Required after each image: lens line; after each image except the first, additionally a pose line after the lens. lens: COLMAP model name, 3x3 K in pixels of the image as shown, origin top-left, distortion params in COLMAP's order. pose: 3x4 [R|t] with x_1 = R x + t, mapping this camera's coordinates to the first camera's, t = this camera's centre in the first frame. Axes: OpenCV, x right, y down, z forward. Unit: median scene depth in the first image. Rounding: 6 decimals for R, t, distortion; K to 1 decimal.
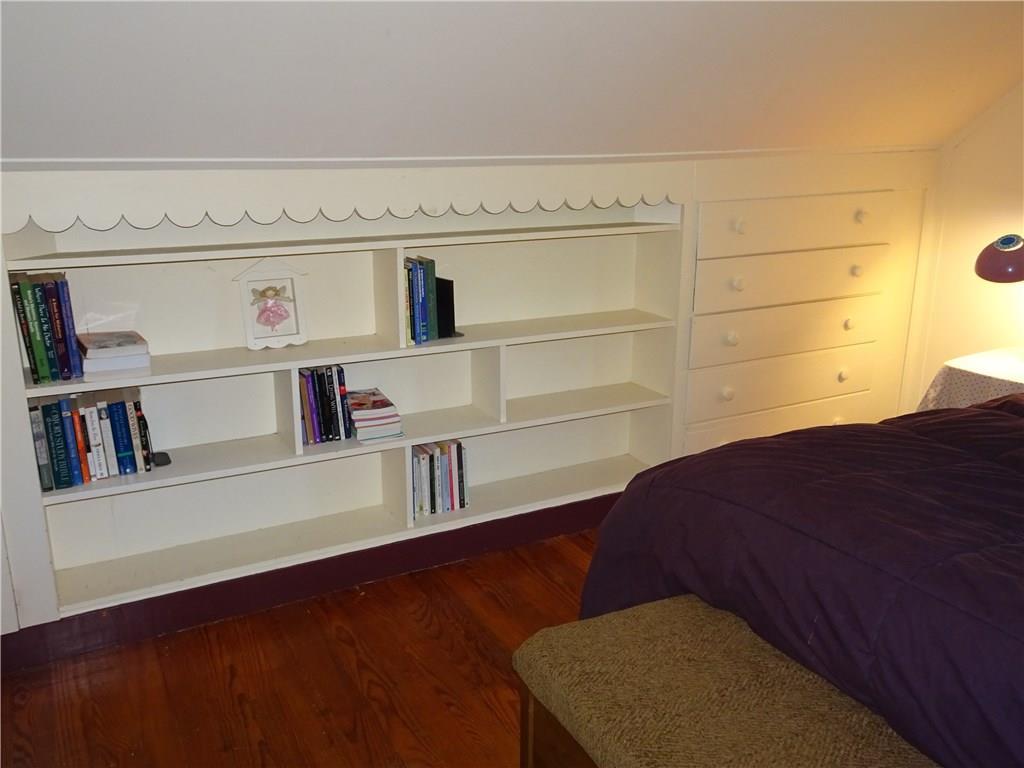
lens RADIAL K [[854.2, 0, 512.0], [0, 854.2, 384.0], [0, 0, 1]] dist [0.005864, 0.000665]
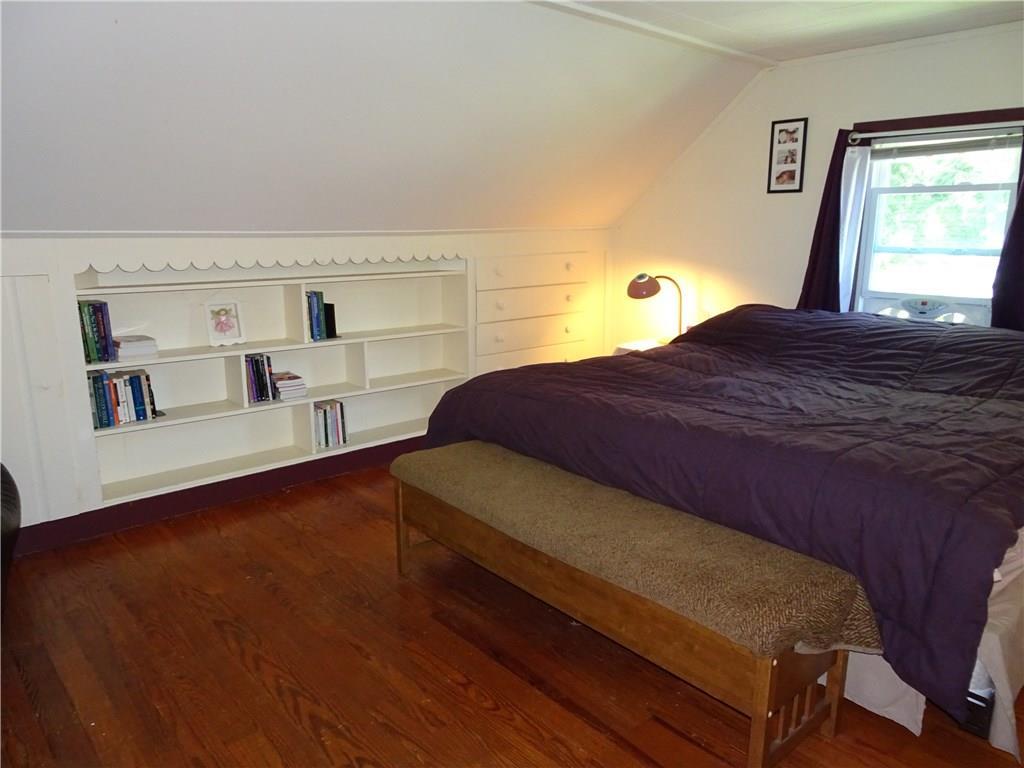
lens RADIAL K [[722.6, 0, 512.0], [0, 722.6, 384.0], [0, 0, 1]] dist [0.002805, 0.001239]
pose [[0.972894, -0.049321, 0.225930, -0.059051], [0.064089, 0.996228, -0.058500, 0.147697], [-0.222192, 0.071394, 0.972385, -0.472246]]
